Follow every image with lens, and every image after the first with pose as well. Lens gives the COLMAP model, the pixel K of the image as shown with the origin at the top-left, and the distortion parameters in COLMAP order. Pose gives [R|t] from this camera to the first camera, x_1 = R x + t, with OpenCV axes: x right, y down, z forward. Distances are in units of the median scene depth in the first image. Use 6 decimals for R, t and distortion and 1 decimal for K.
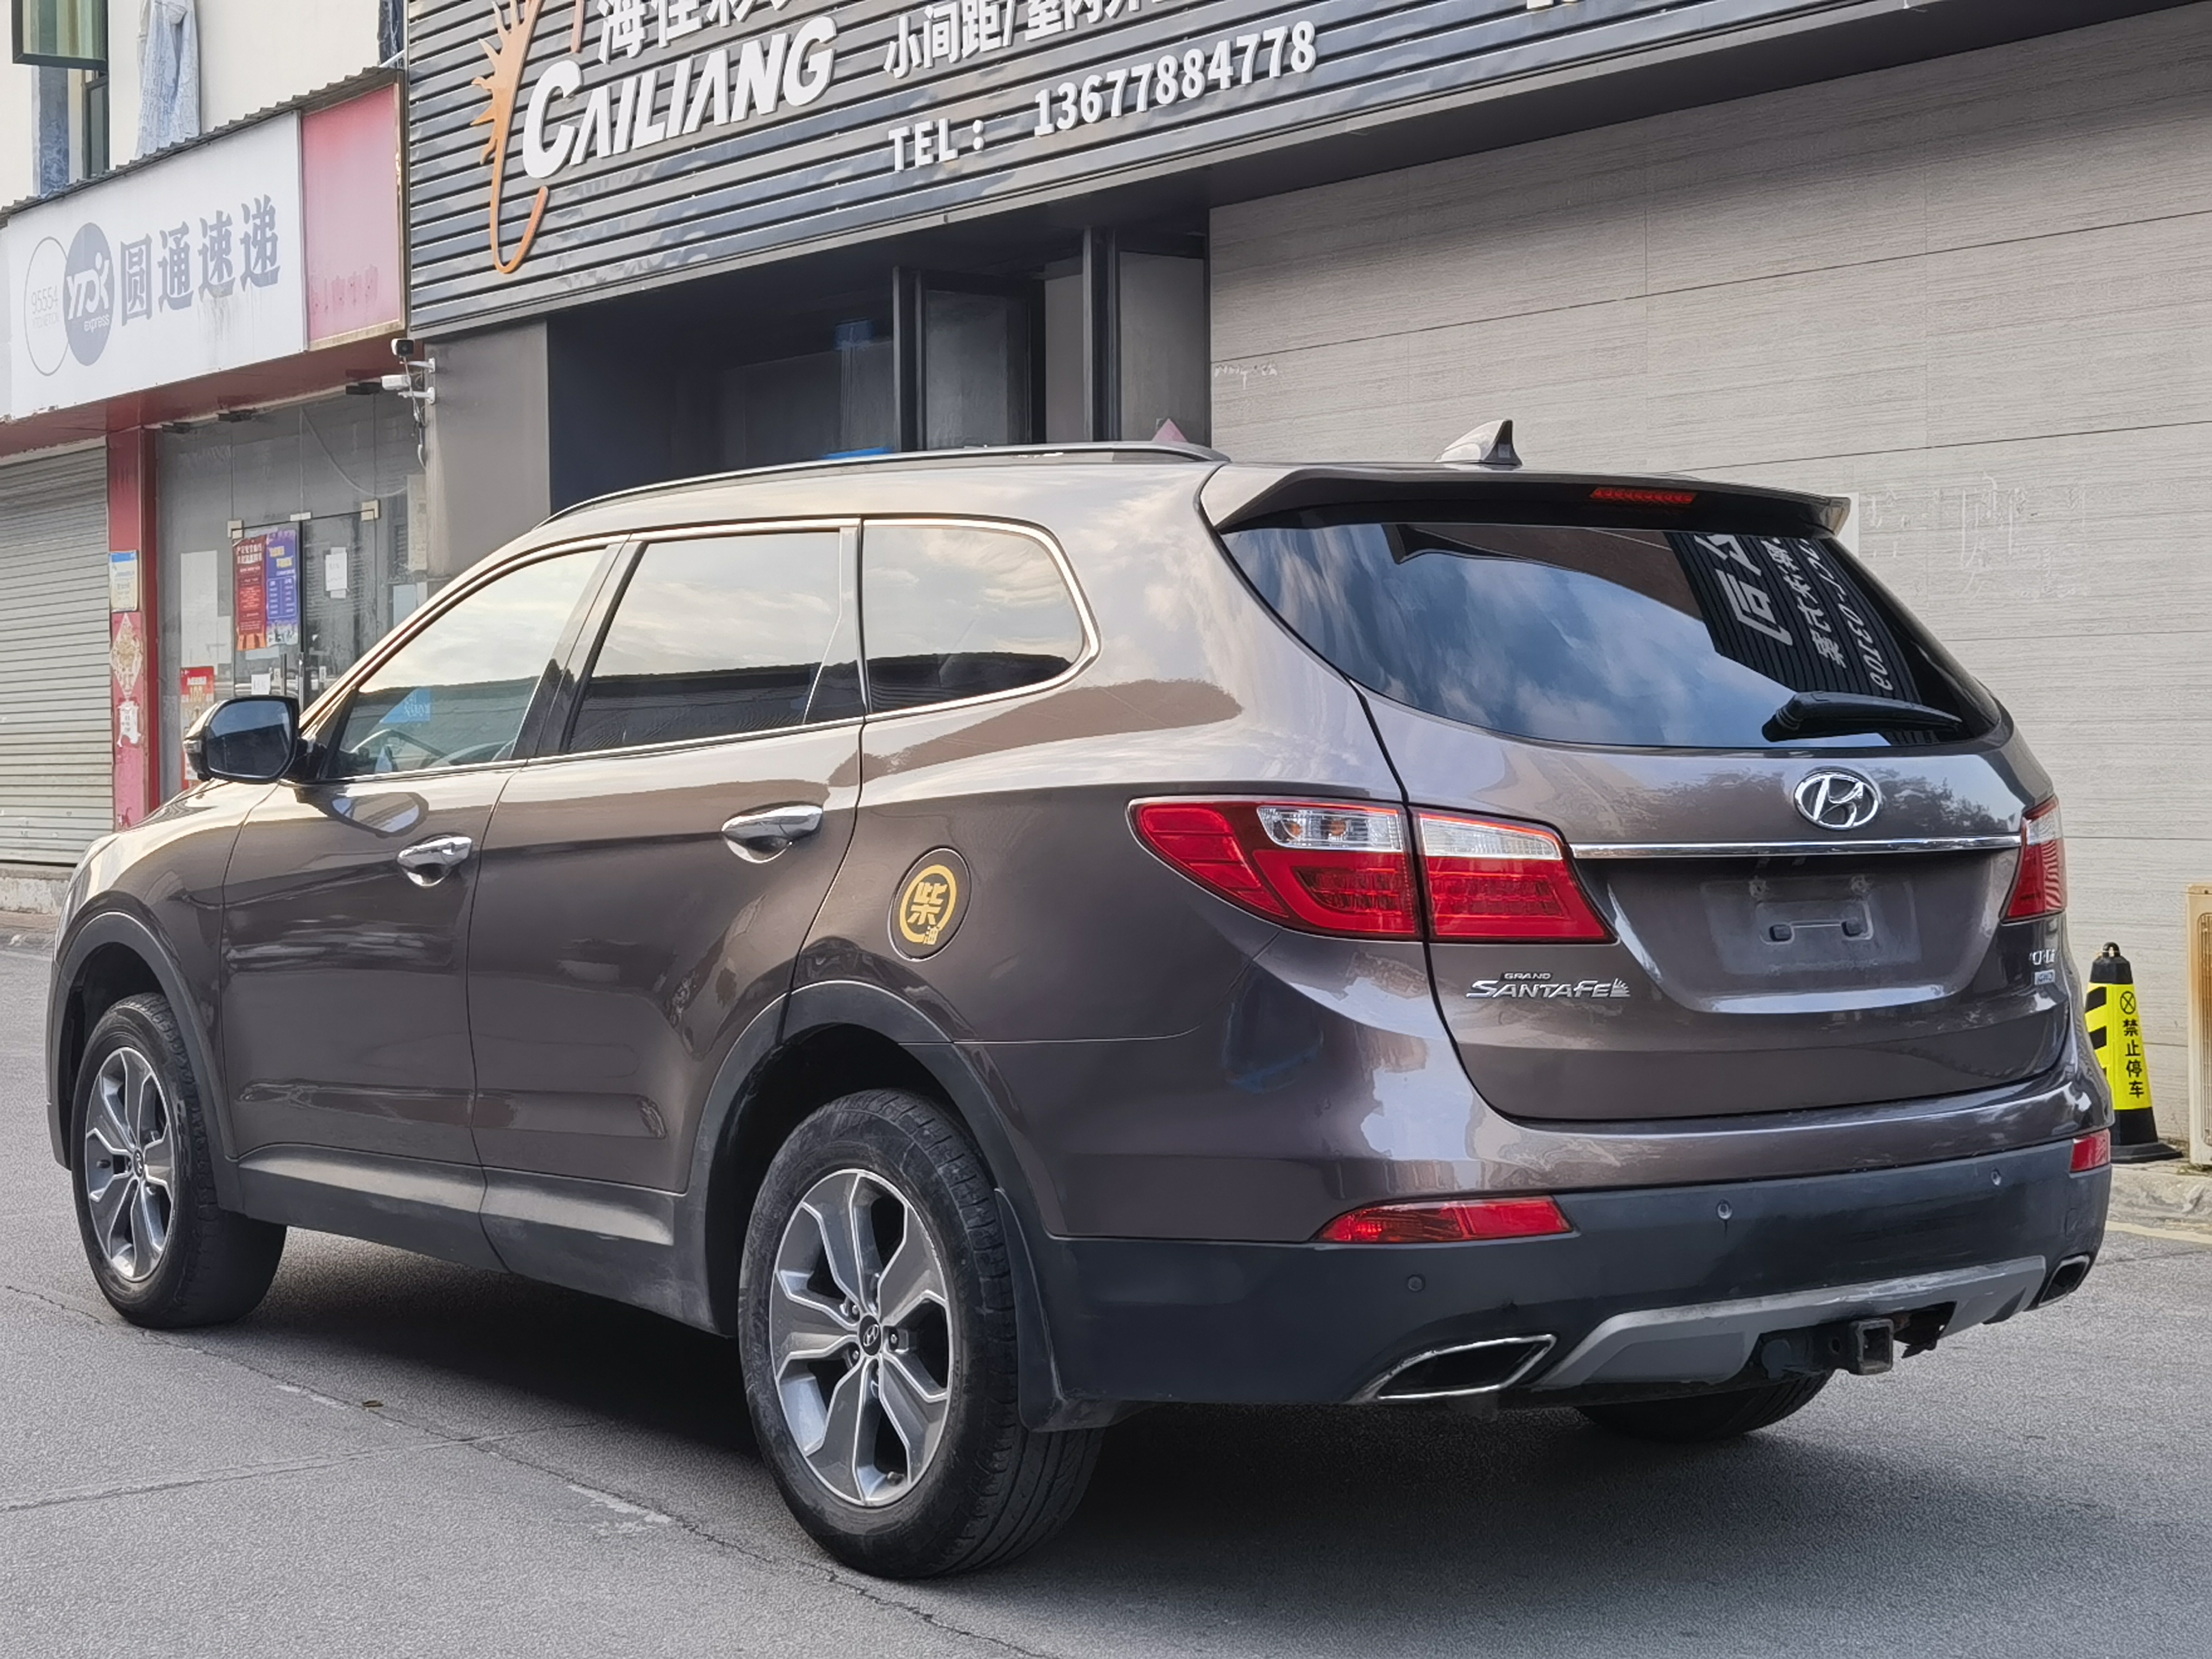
lens RADIAL K [[3558.9, 0, 1110.1], [0, 3558.9, 818.9], [0, 0, 1]] dist [0.013771, 0.000000]
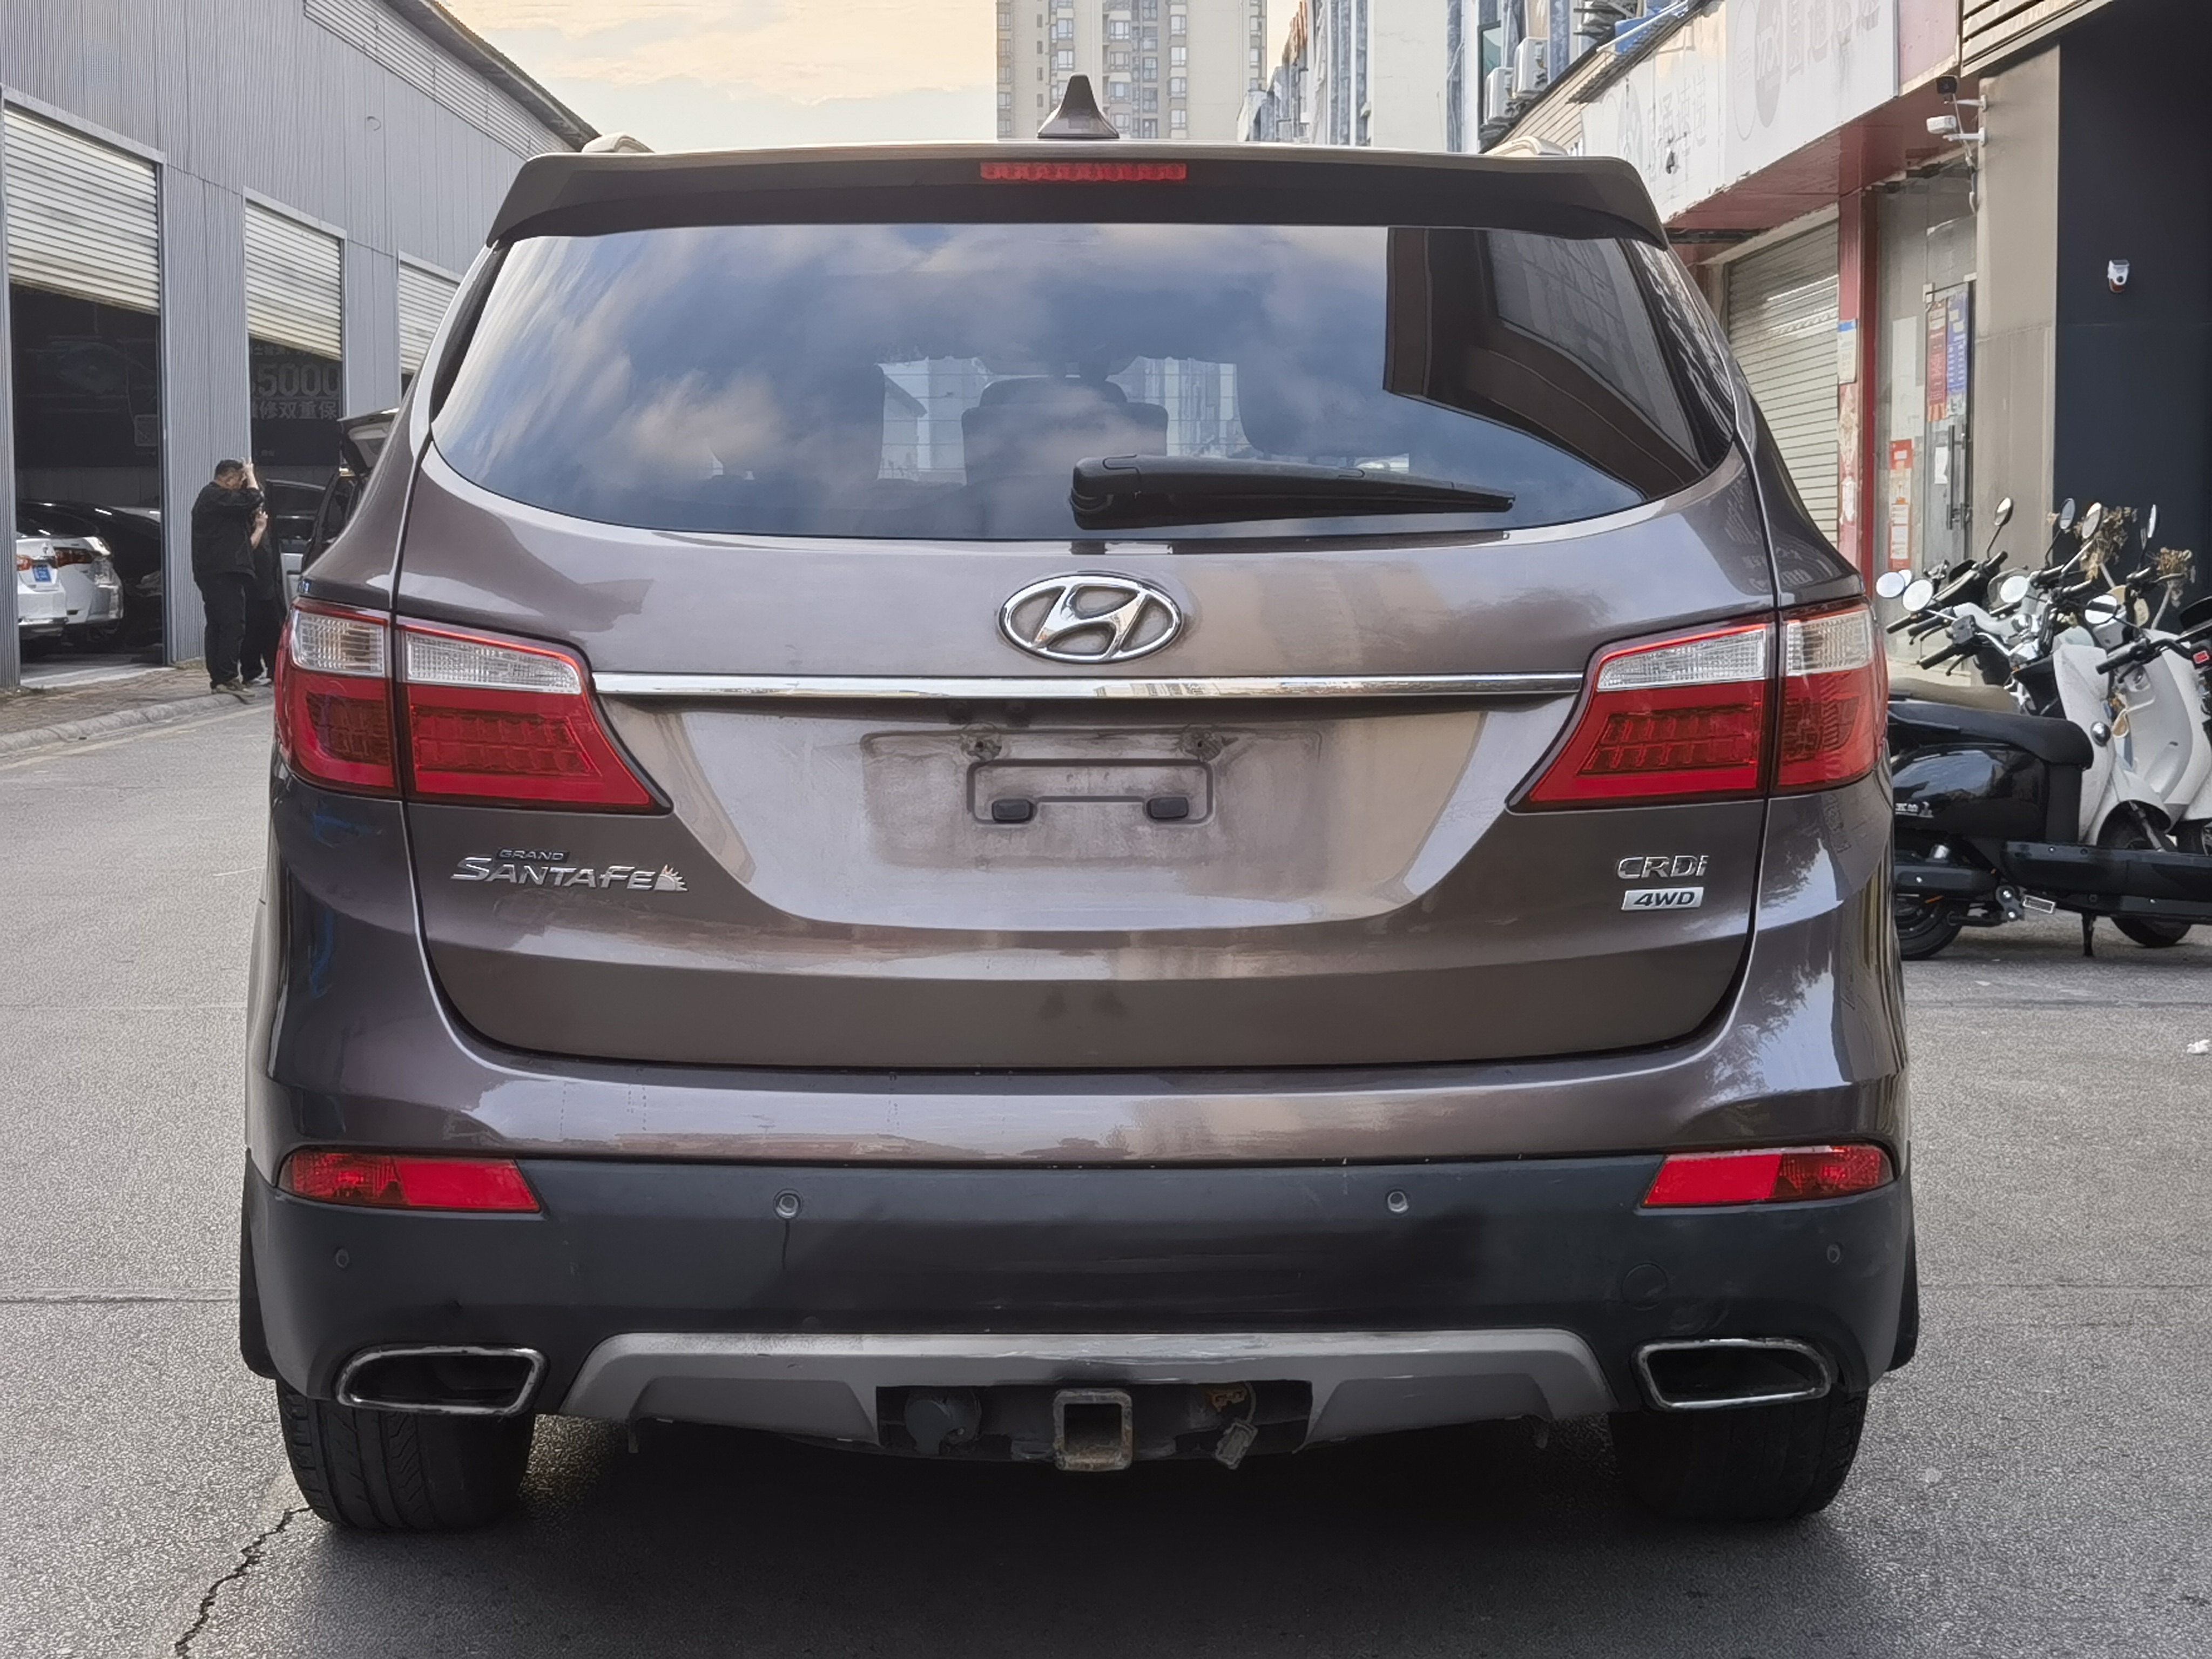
lens RADIAL K [[3558.9, 0, 1108.6], [0, 3558.9, 837.4], [0, 0, 1]] dist [0.013771, 0.000000]
pose [[0.814706, 0.052028, -0.577535, 0.161904], [-0.012690, 0.997328, 0.071944, -0.003286], [0.579735, -0.051284, 0.813190, 0.123997]]
